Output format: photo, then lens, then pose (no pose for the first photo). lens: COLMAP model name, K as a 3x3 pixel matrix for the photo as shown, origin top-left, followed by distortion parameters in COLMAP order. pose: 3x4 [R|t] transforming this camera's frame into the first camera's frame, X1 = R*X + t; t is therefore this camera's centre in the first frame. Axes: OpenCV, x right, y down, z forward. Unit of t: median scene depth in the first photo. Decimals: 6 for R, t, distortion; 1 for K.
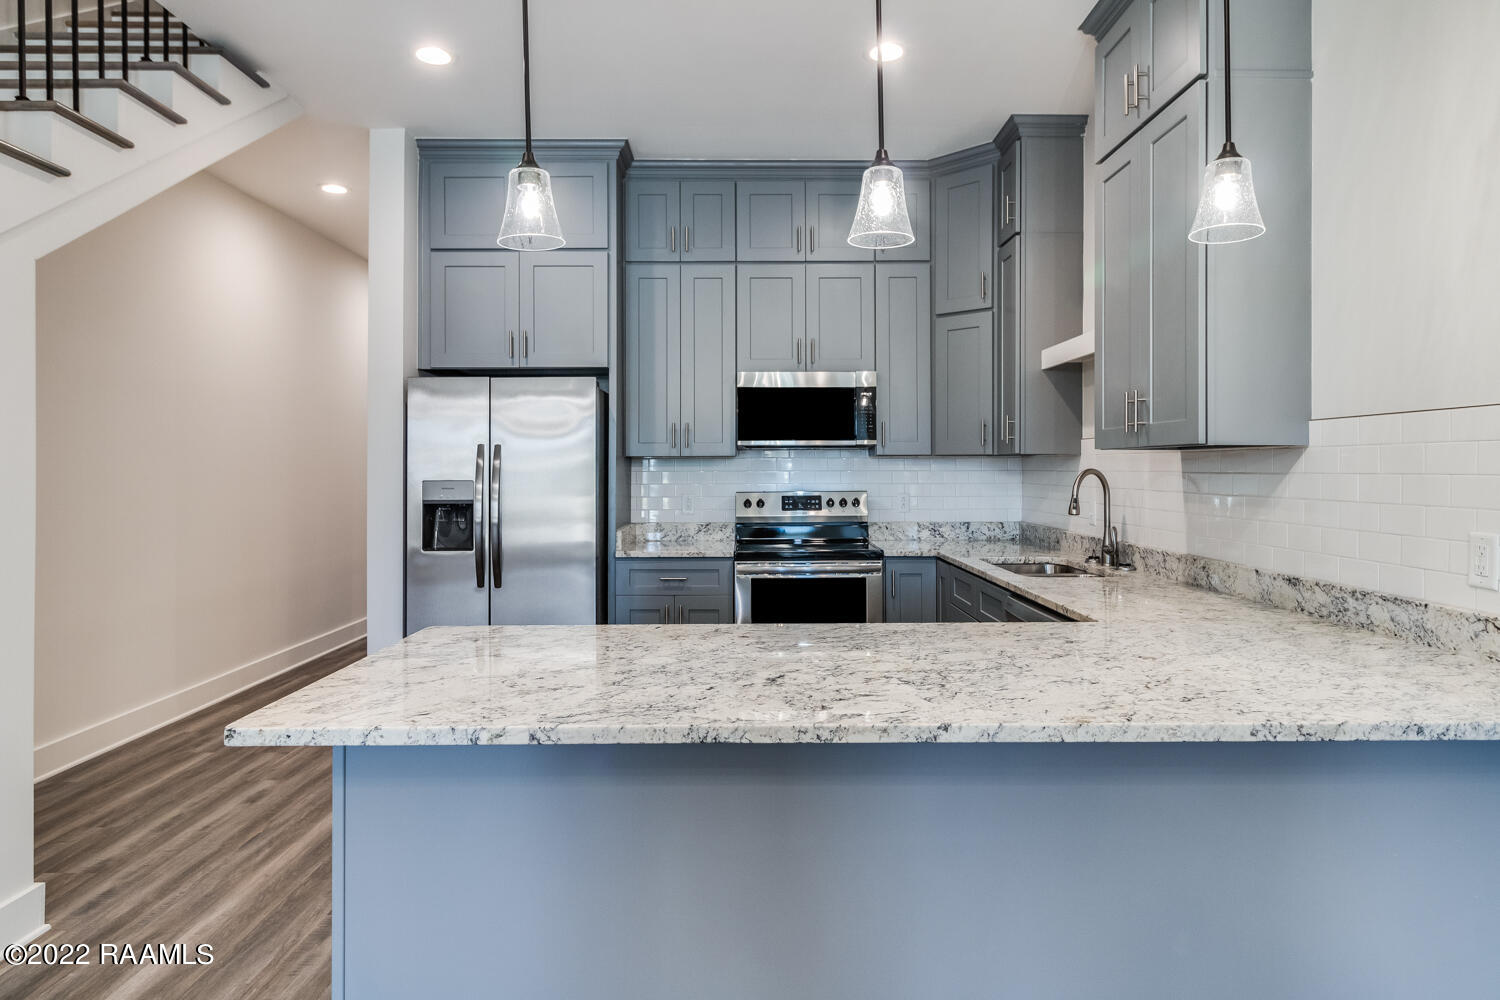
lens RADIAL K [[877.8, 0, 748.3], [0, 877.8, 469.4], [0, 0, 1]] dist [0.000801, 0.000189]
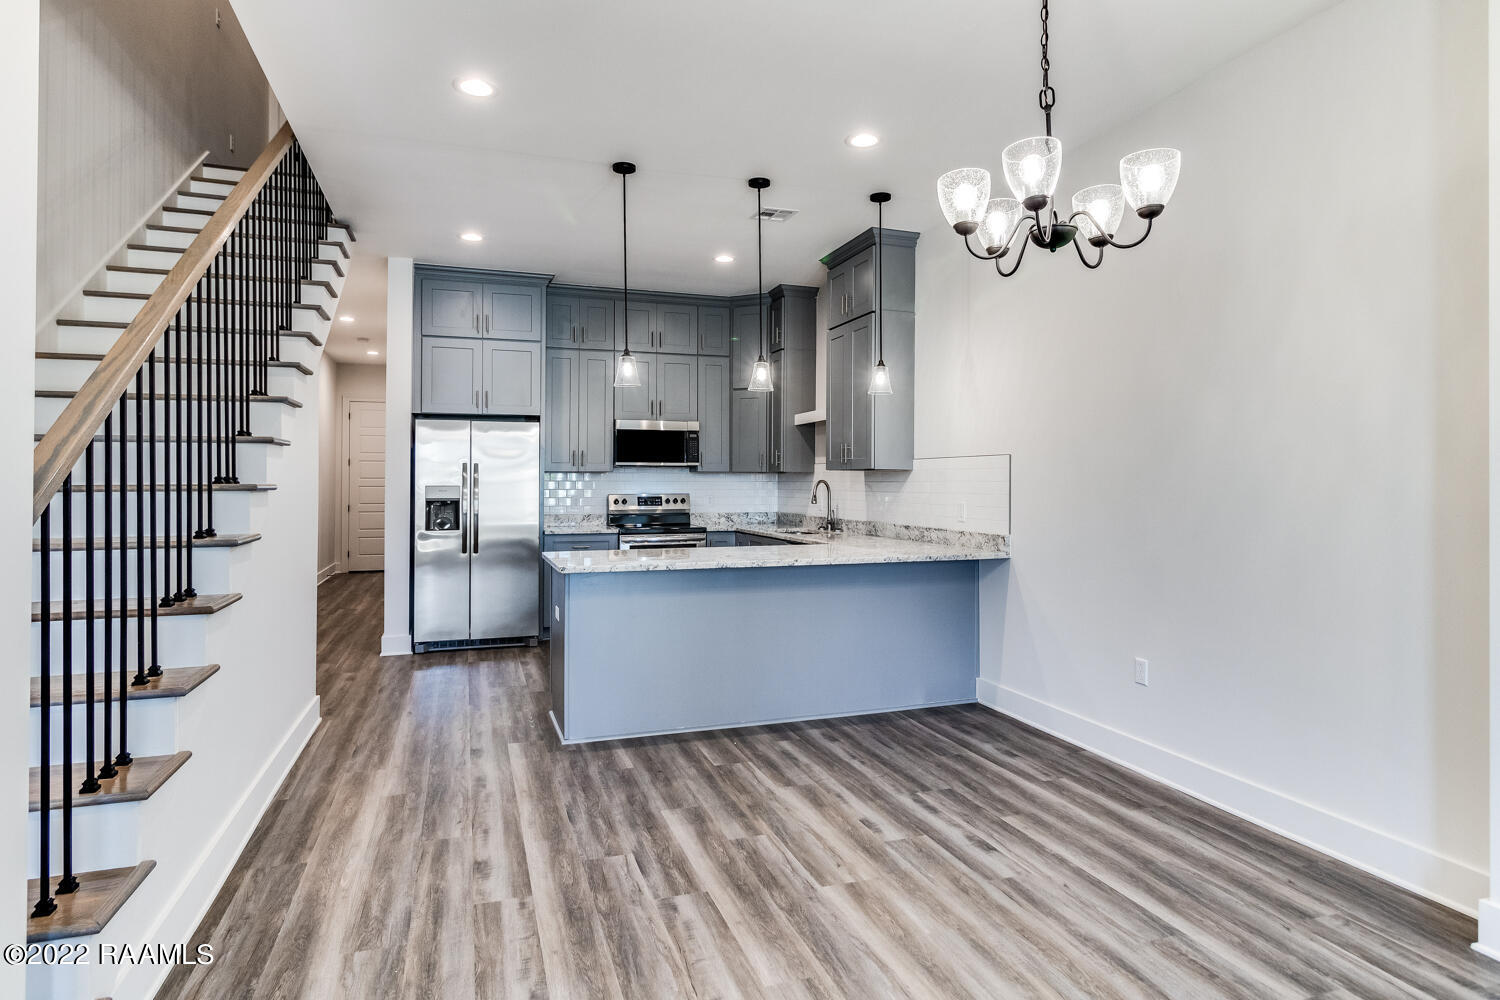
lens RADIAL K [[836.8, 0, 748.6], [0, 836.8, 487.1], [0, 0, 1]] dist [0.000559, 0.000063]
pose [[0.948209, 0.001950, 0.317640, -0.284539], [-0.003216, 0.999989, 0.003459, 0.007273], [-0.317629, -0.004301, 0.948205, -0.568835]]
